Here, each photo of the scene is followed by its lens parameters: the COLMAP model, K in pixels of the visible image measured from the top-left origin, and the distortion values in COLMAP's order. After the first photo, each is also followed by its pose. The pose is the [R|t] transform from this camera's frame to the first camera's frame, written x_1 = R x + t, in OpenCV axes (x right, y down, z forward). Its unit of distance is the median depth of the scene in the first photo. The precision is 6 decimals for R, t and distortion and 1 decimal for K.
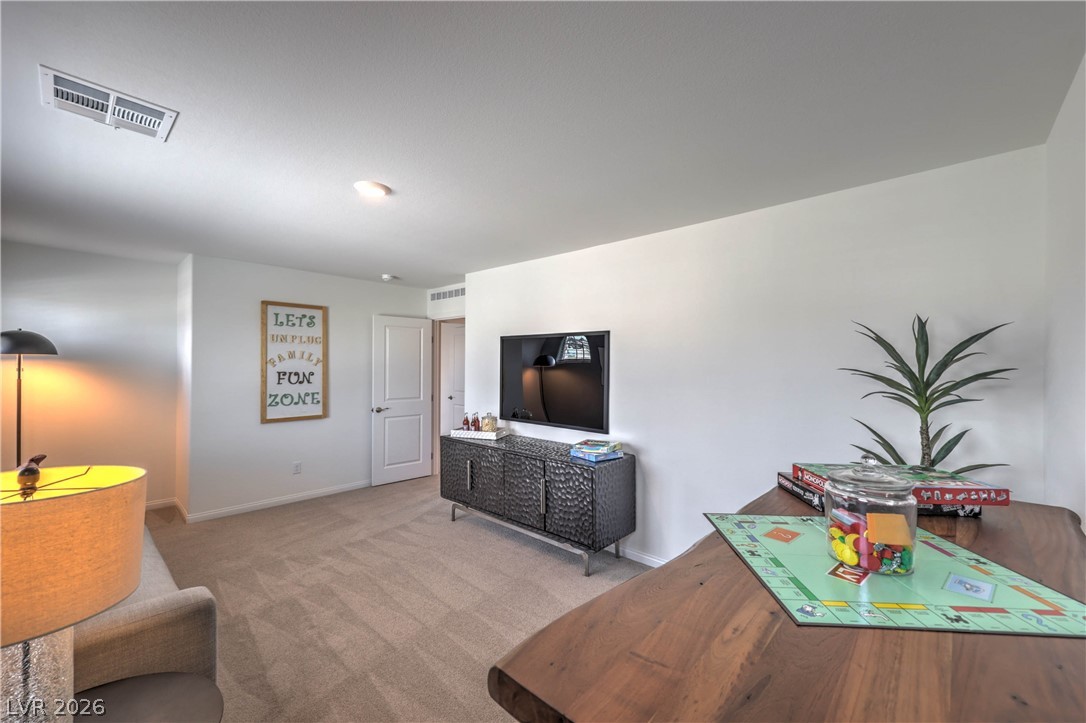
lens RADIAL K [[432.5, 0, 543.0], [0, 432.5, 361.5], [0, 0, 1]] dist [-0.063564, -0.000017]
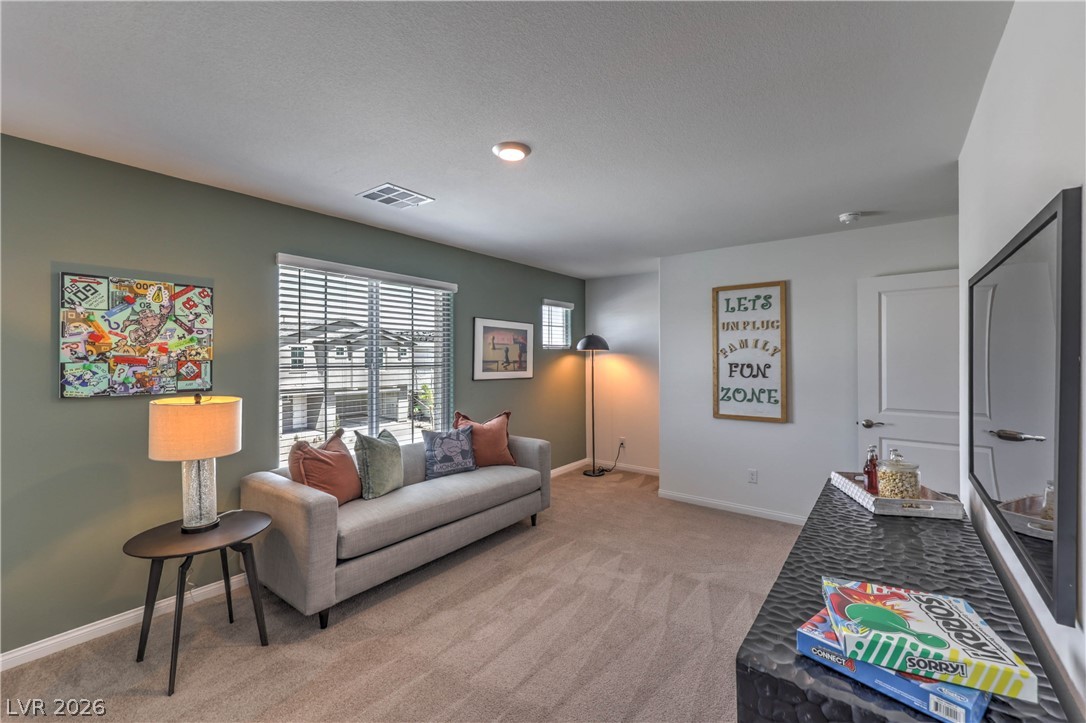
lens RADIAL K [[434.1, 0, 542.3], [0, 434.1, 358.4], [0, 0, 1]] dist [0.000371, 0.000081]
pose [[0.066120, -0.004167, -0.997803, 0.268572], [0.006217, 0.999974, -0.003764, 0.014786], [0.997792, -0.005954, 0.066144, 0.525563]]
